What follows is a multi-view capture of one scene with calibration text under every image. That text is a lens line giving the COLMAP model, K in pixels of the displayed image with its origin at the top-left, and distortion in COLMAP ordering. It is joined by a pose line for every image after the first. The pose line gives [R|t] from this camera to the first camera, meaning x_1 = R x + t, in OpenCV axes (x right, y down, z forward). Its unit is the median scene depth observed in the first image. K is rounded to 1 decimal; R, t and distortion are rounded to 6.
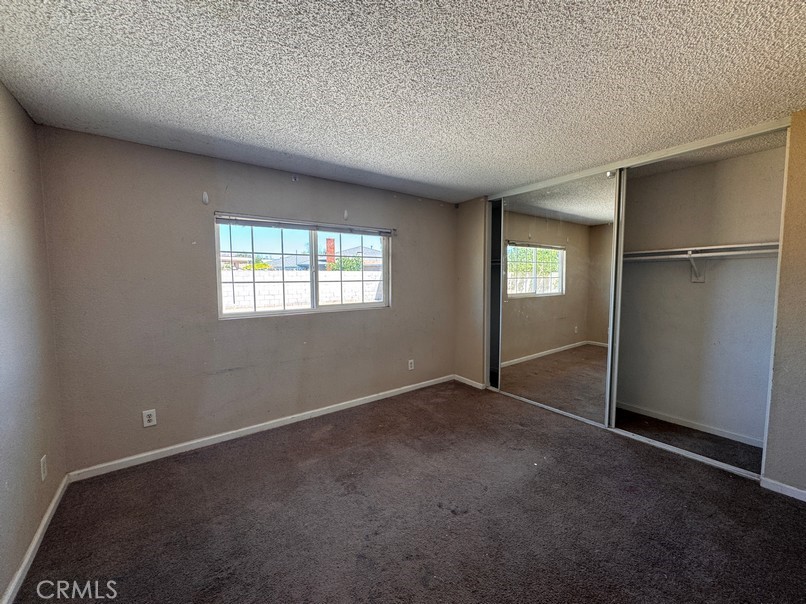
lens RADIAL K [[322.2, 0, 403.2], [0, 322.2, 301.1], [0, 0, 1]] dist [-0.003162, 0.000682]
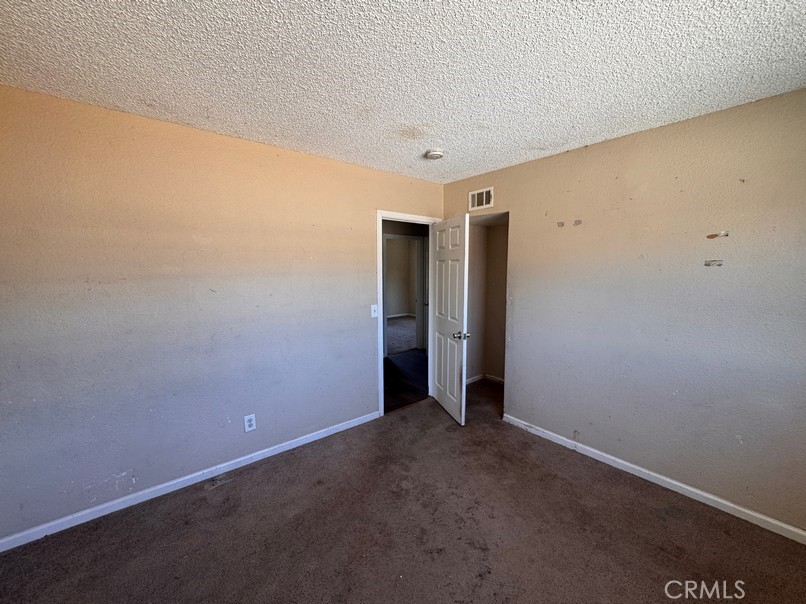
lens RADIAL K [[322.2, 0, 403.2], [0, 322.2, 301.1], [0, 0, 1]] dist [-0.003162, 0.000682]
pose [[-0.998690, 0.014575, -0.049051, 0.101420], [0.005605, 0.983969, 0.178250, -0.114103], [0.050862, 0.177741, -0.982762, 1.091139]]
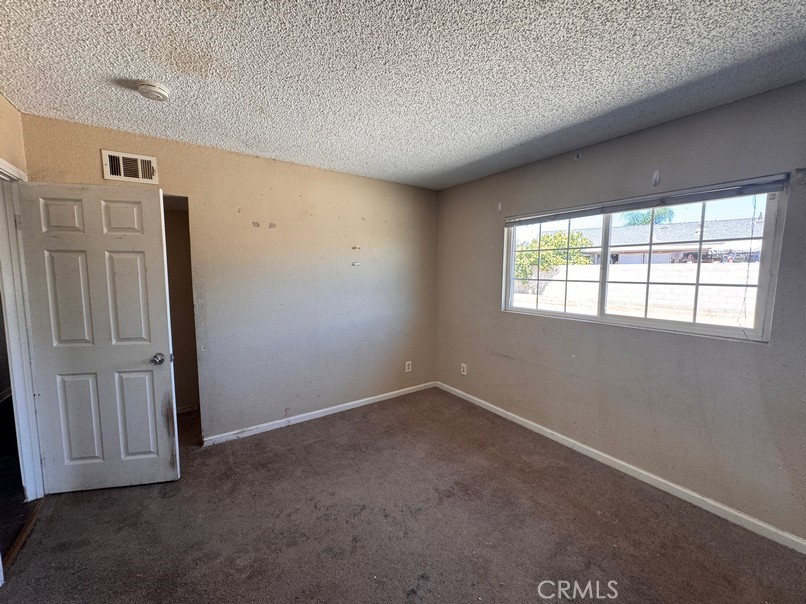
lens RADIAL K [[322.2, 0, 403.2], [0, 322.2, 301.1], [0, 0, 1]] dist [-0.003162, 0.000682]
pose [[-0.039433, 0.096454, -0.994556, 0.577170], [-0.075585, 0.992190, 0.099222, -0.063033], [0.996359, 0.079087, -0.031834, 0.654212]]
